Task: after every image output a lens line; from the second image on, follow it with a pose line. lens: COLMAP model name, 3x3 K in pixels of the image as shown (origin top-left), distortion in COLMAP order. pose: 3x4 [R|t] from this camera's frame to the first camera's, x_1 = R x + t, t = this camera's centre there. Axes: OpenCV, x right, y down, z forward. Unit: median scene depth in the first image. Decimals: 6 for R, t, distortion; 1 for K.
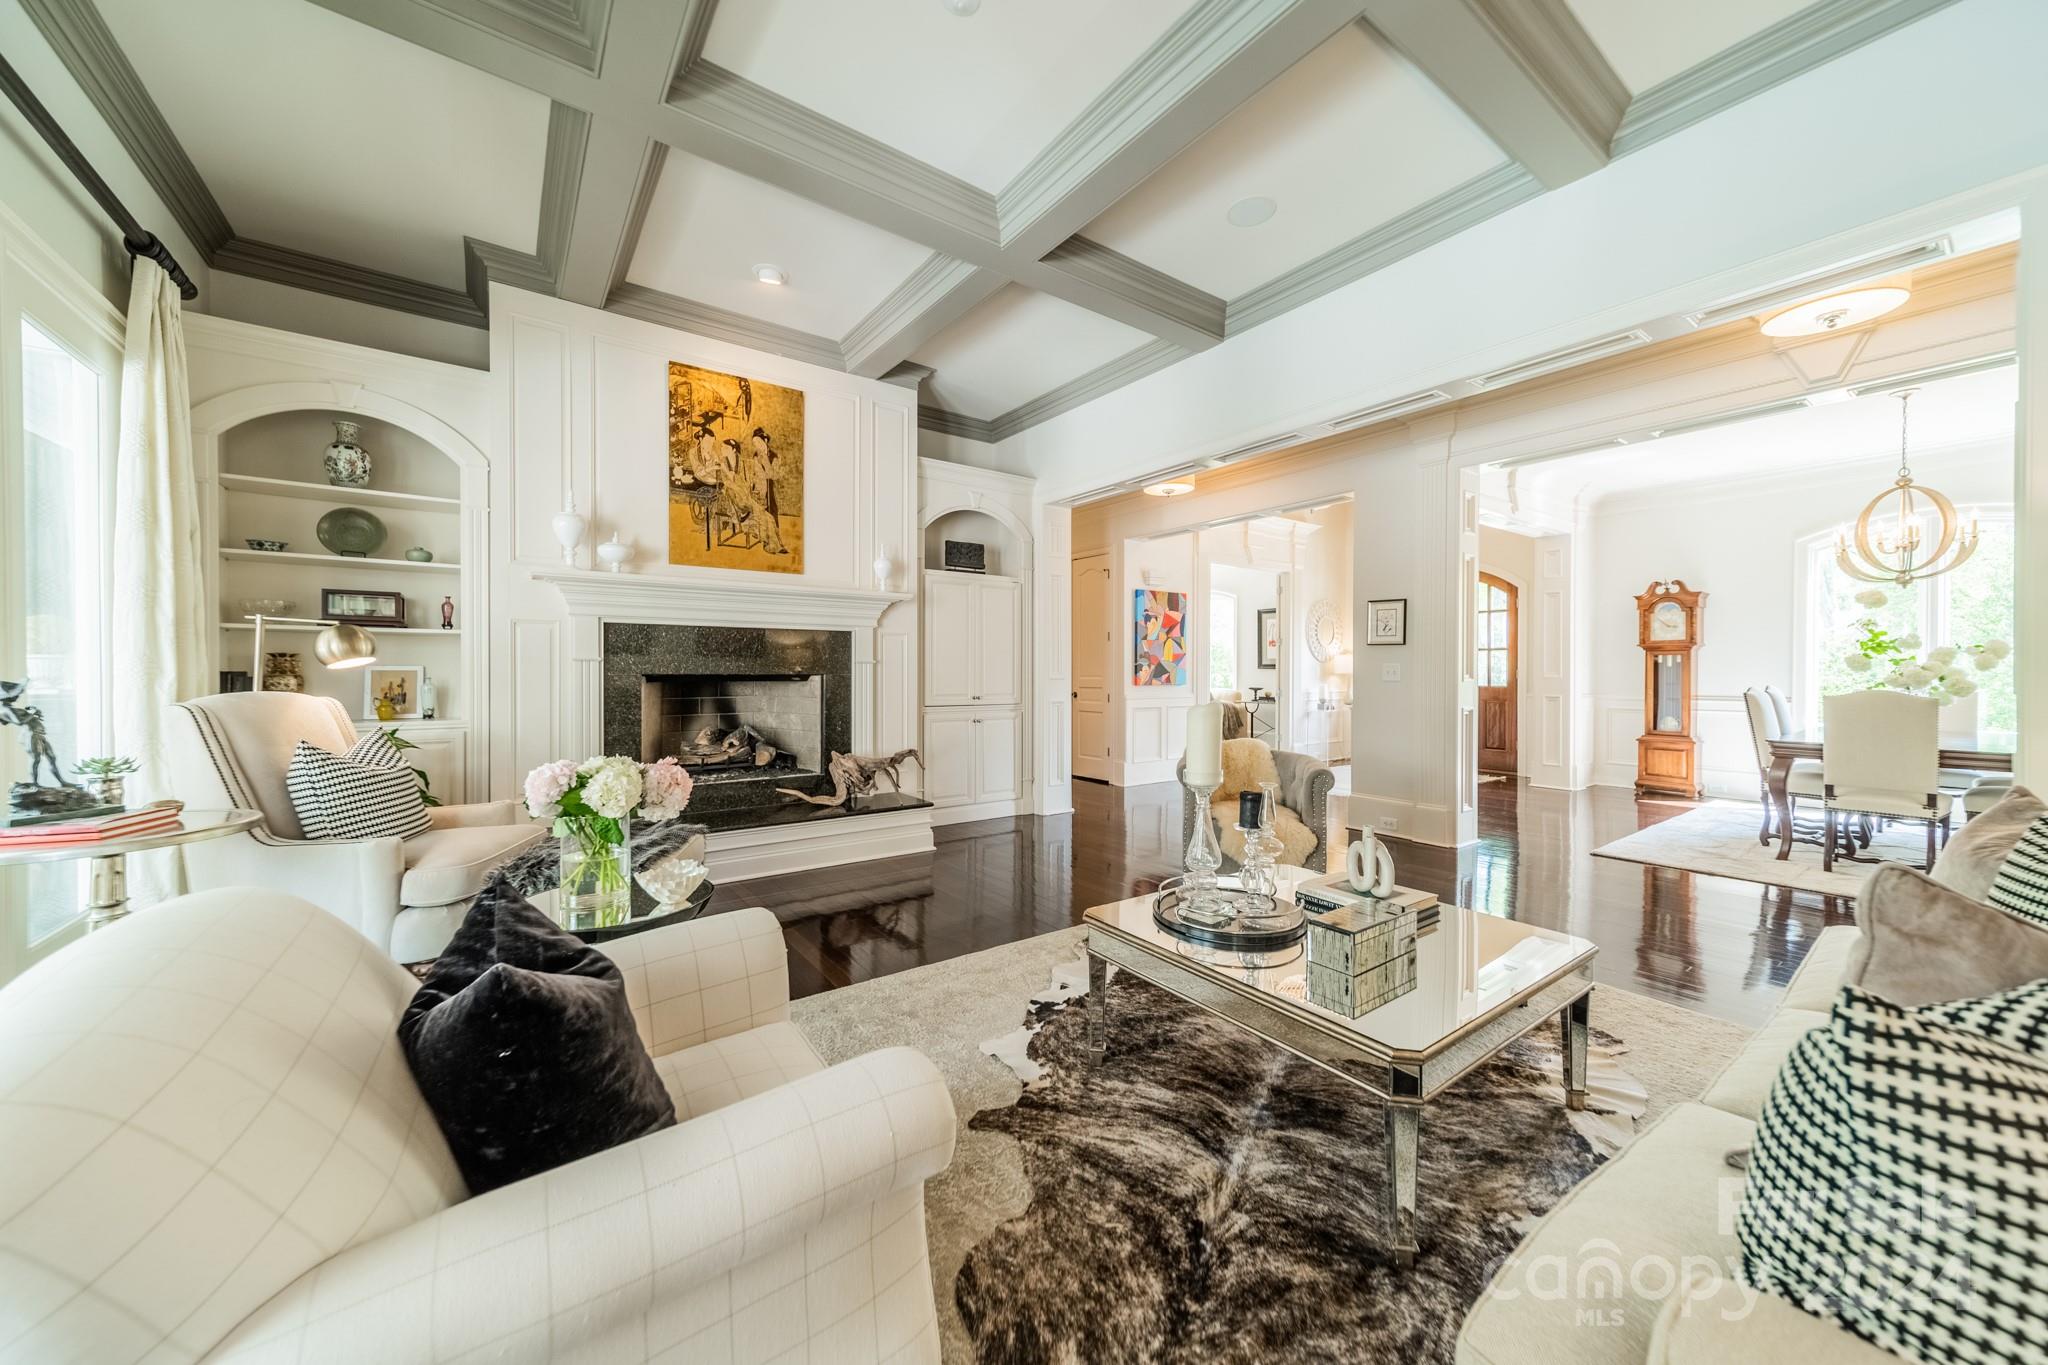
lens RADIAL K [[723.8, 0, 1027.8], [0, 723.8, 674.3], [0, 0, 1]] dist [0.002575, 0.000151]
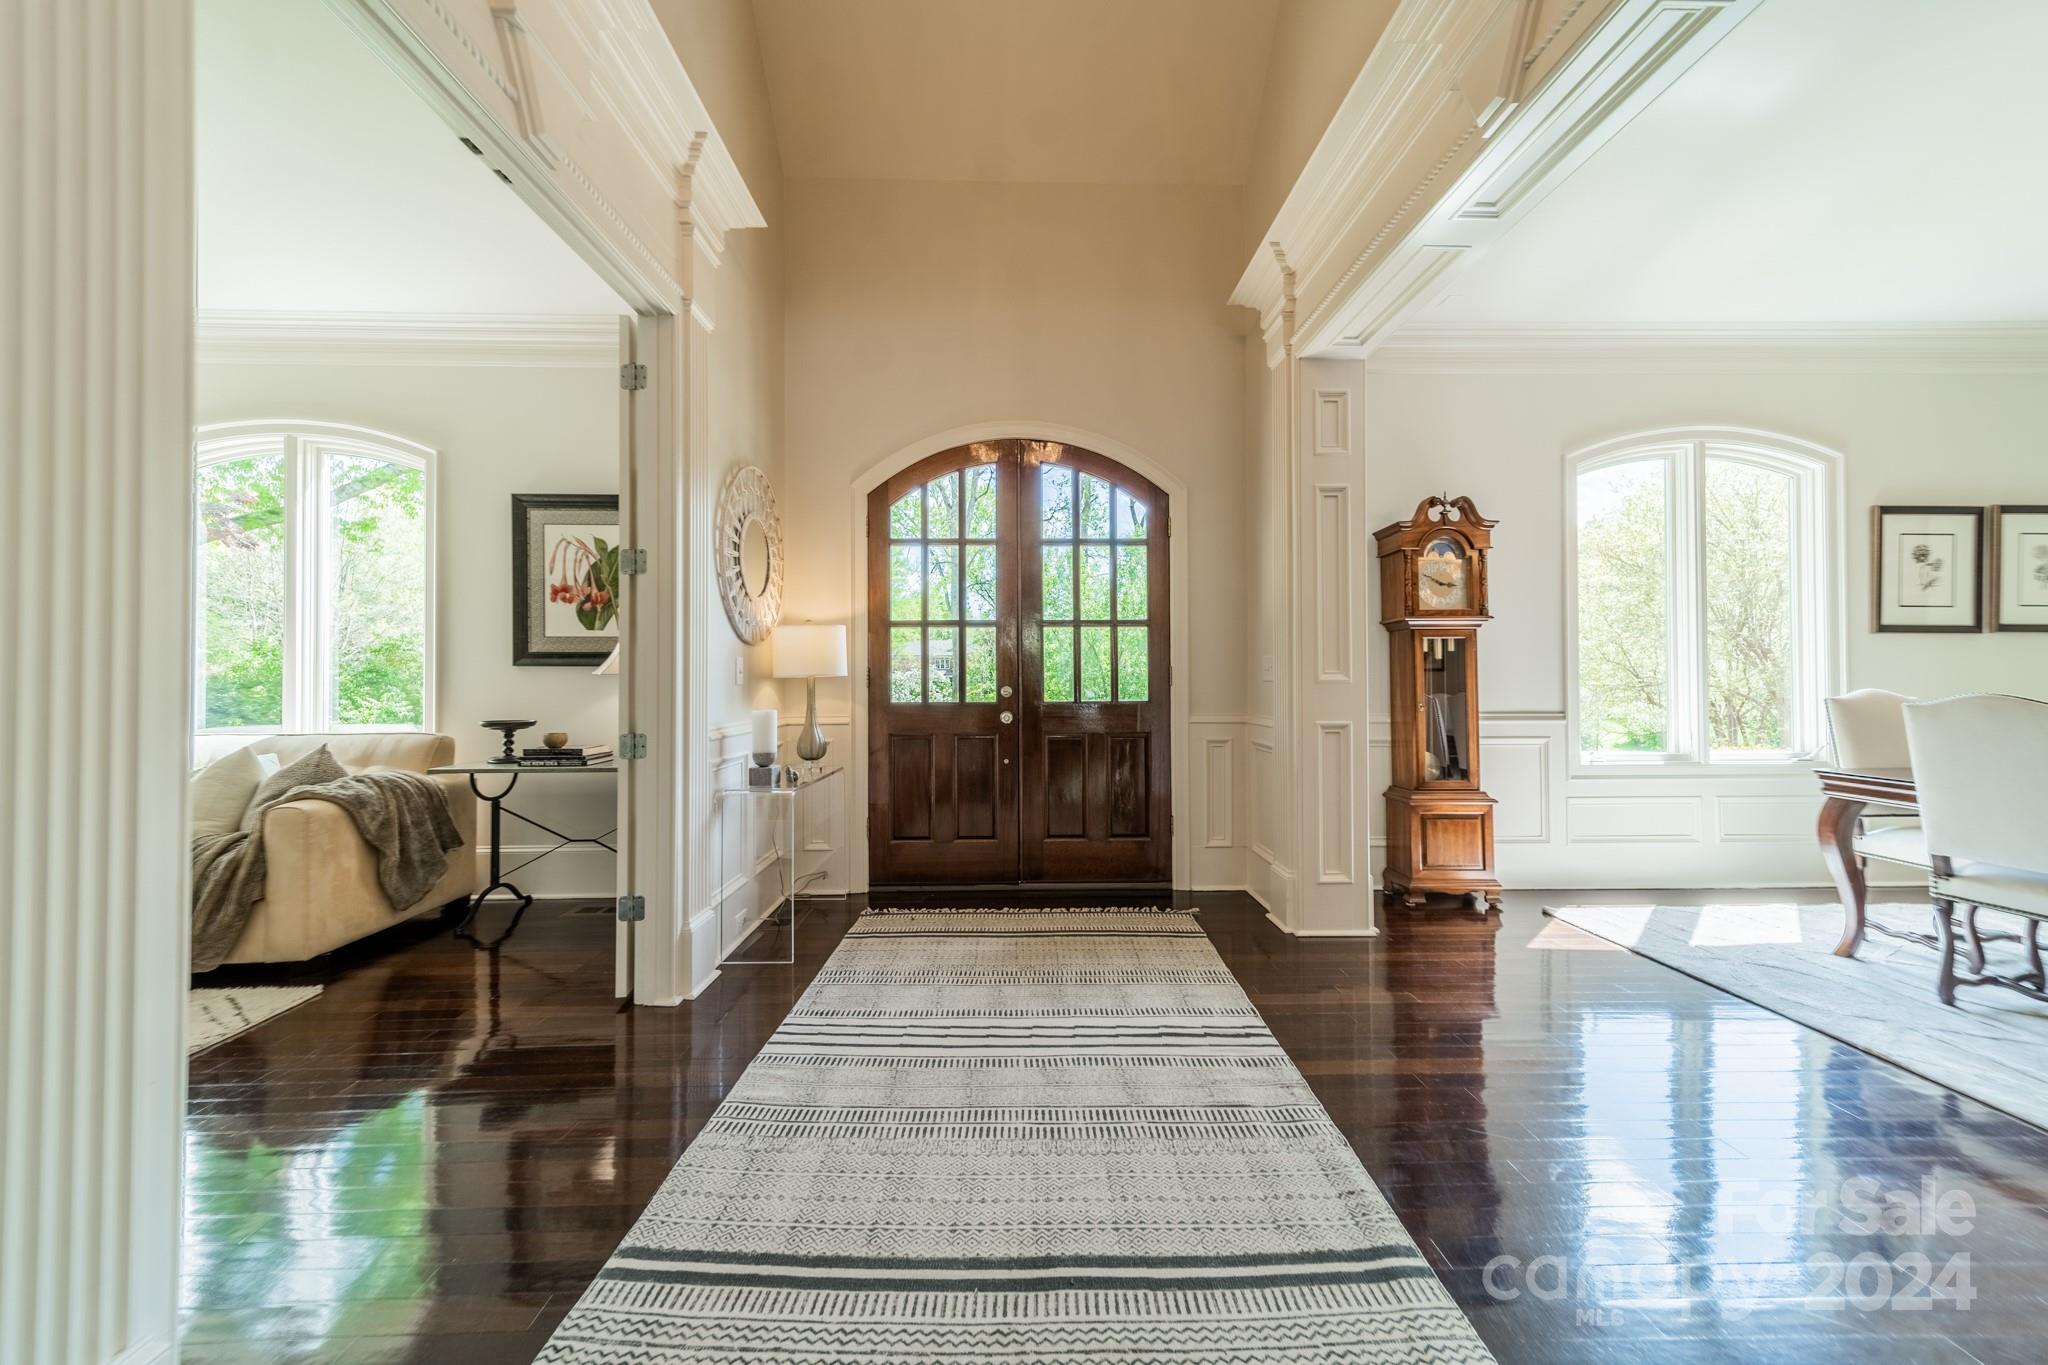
lens RADIAL K [[723.8, 0, 1029.5], [0, 723.8, 673.7], [0, 0, 1]] dist [0.002575, 0.000151]
pose [[0.563442, 0.007086, 0.826125, 0.269654], [0.009623, 0.999839, -0.015138, 0.005601], [-0.826099, 0.016479, 0.563283, 0.948099]]
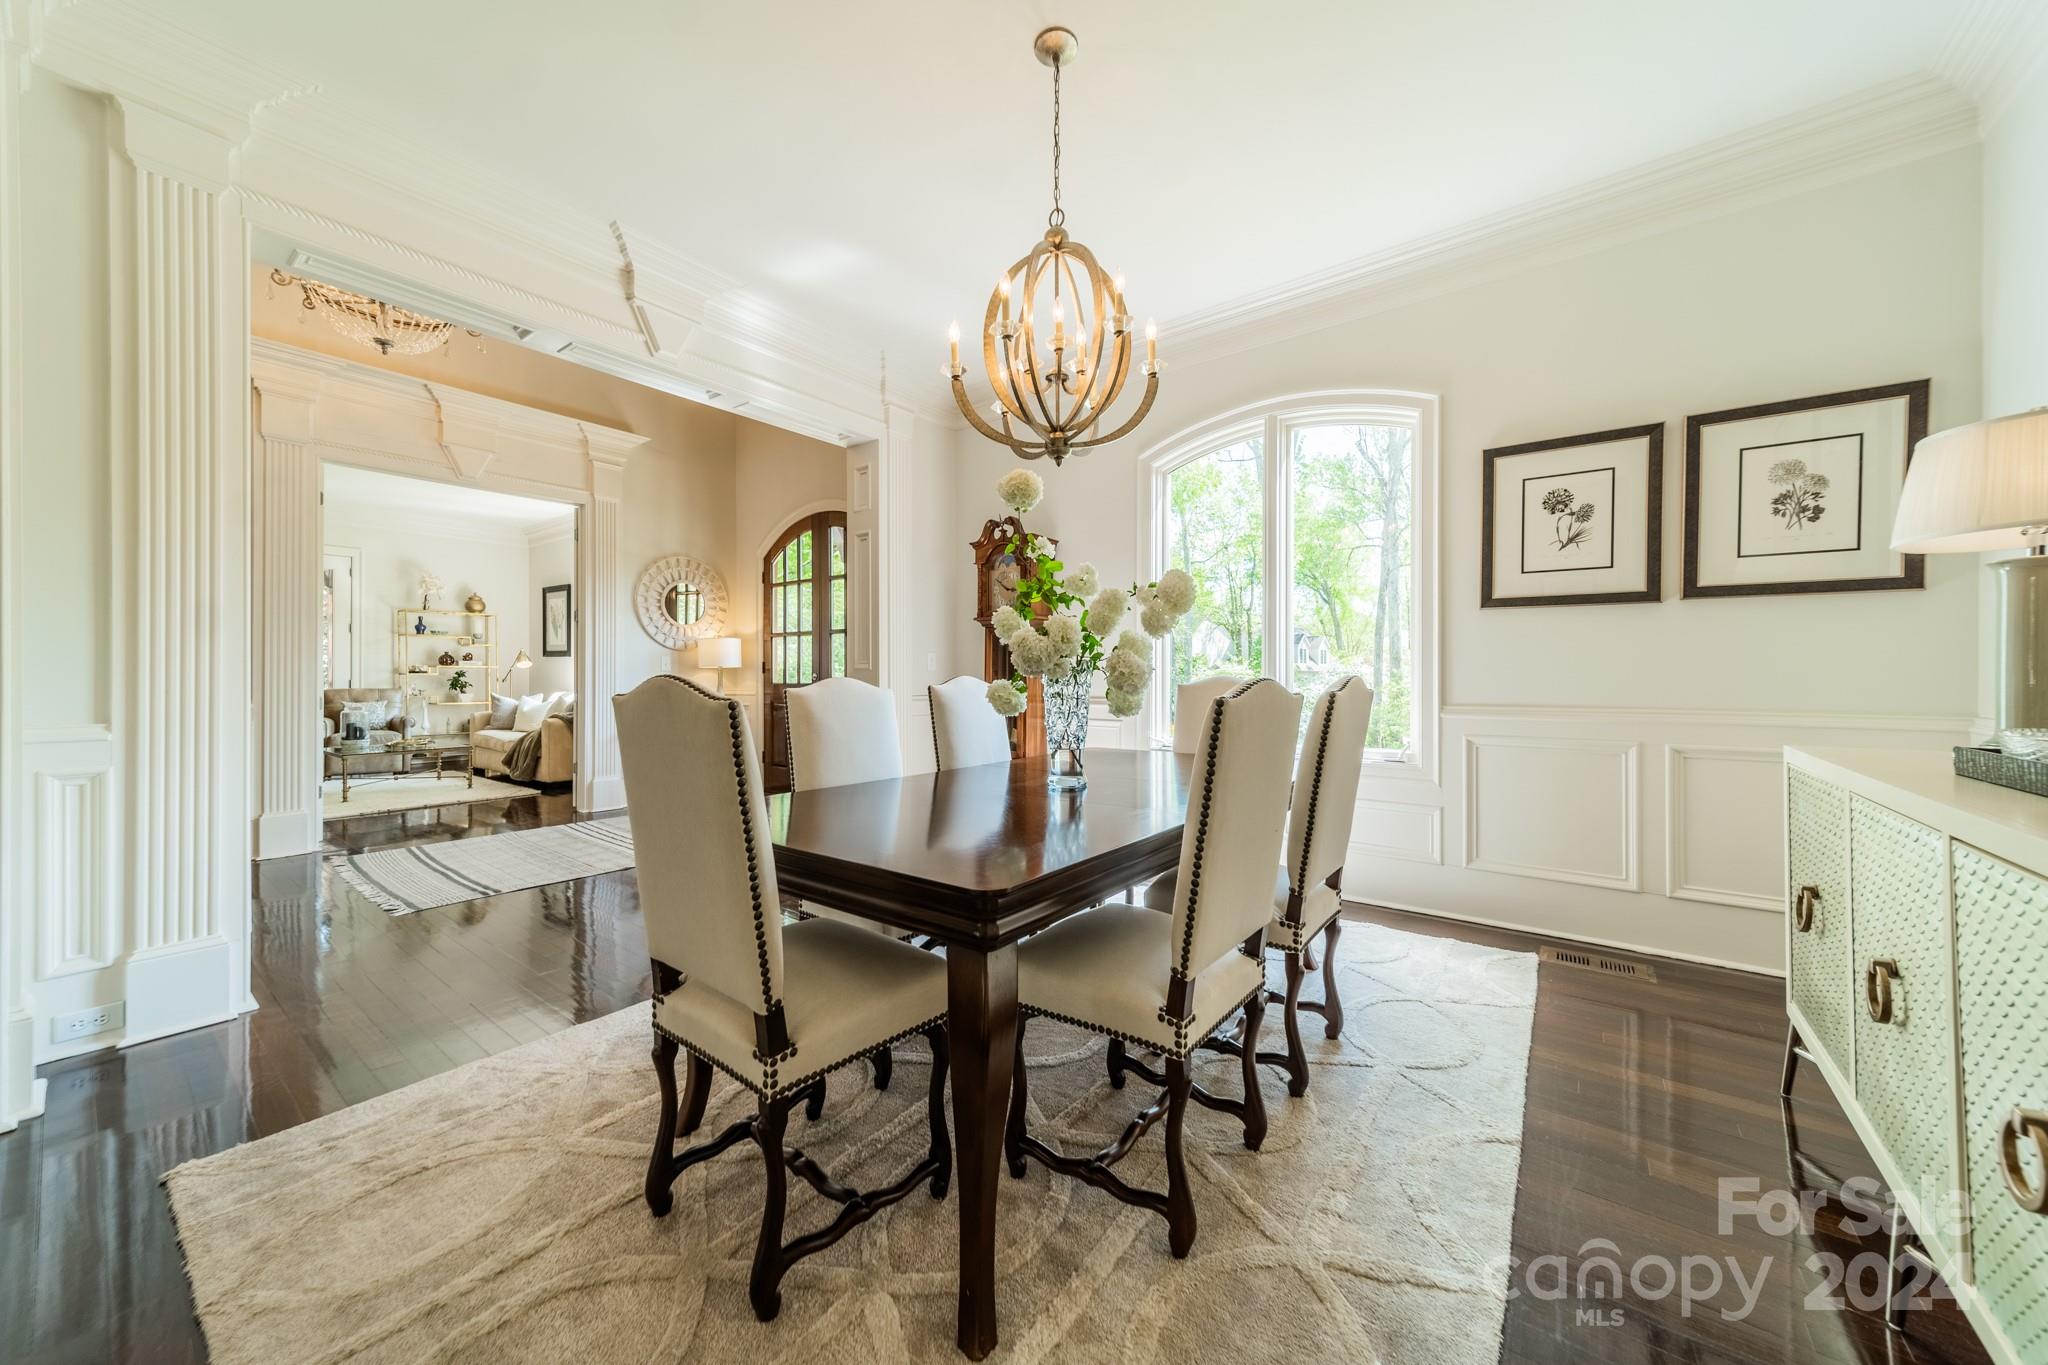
lens RADIAL K [[723.8, 0, 1028.2], [0, 723.8, 676.6], [0, 0, 1]] dist [0.002575, 0.000151]
pose [[0.953911, -0.004524, 0.300056, 0.703649], [0.005158, 0.999986, -0.001321, 0.012845], [-0.300045, 0.002808, 0.953921, 0.375182]]
